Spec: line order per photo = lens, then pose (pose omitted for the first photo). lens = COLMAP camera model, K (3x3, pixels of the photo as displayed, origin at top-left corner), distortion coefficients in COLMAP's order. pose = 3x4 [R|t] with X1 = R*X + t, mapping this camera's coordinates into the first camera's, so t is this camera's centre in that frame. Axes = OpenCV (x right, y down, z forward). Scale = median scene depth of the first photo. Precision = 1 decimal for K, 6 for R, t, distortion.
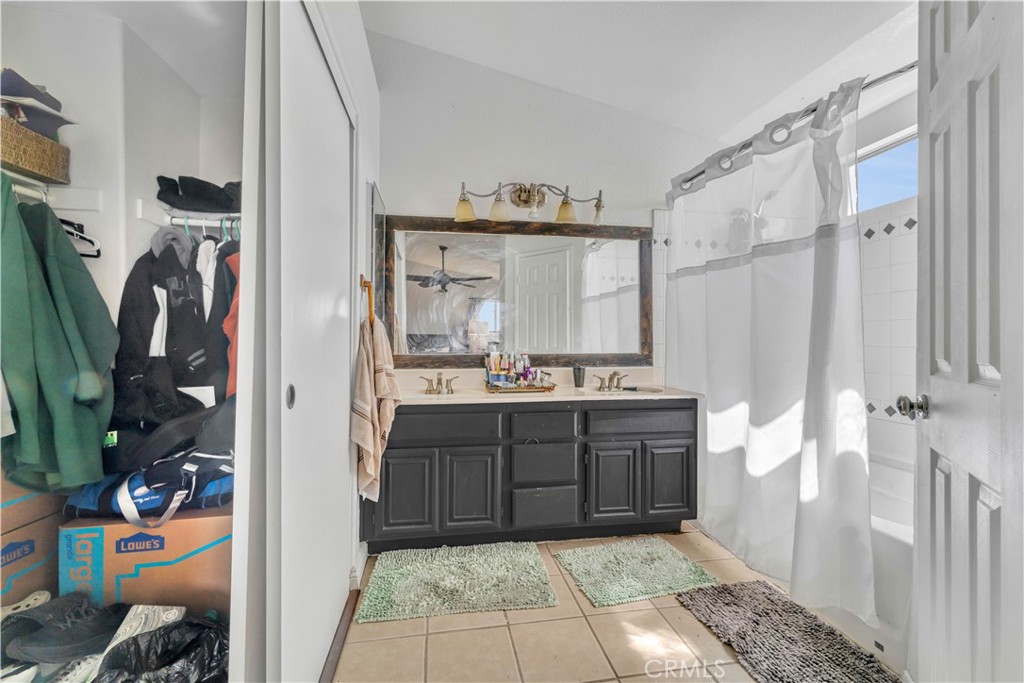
lens RADIAL K [[417.4, 0, 507.7], [0, 417.4, 337.5], [0, 0, 1]] dist [0.000499, -0.000627]
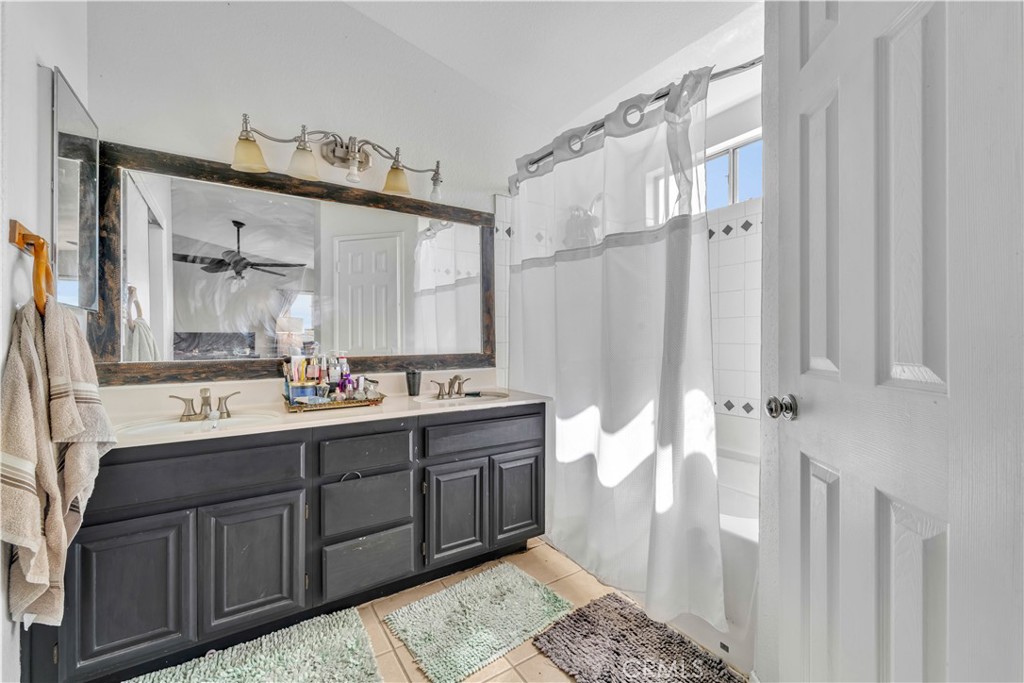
lens RADIAL K [[417.4, 0, 507.5], [0, 417.4, 337.3], [0, 0, 1]] dist [0.000499, -0.000627]
pose [[0.920465, -0.004003, 0.390805, 0.025858], [0.003165, 0.999991, 0.002787, 0.001823], [-0.390813, -0.001328, 0.920469, 0.220324]]
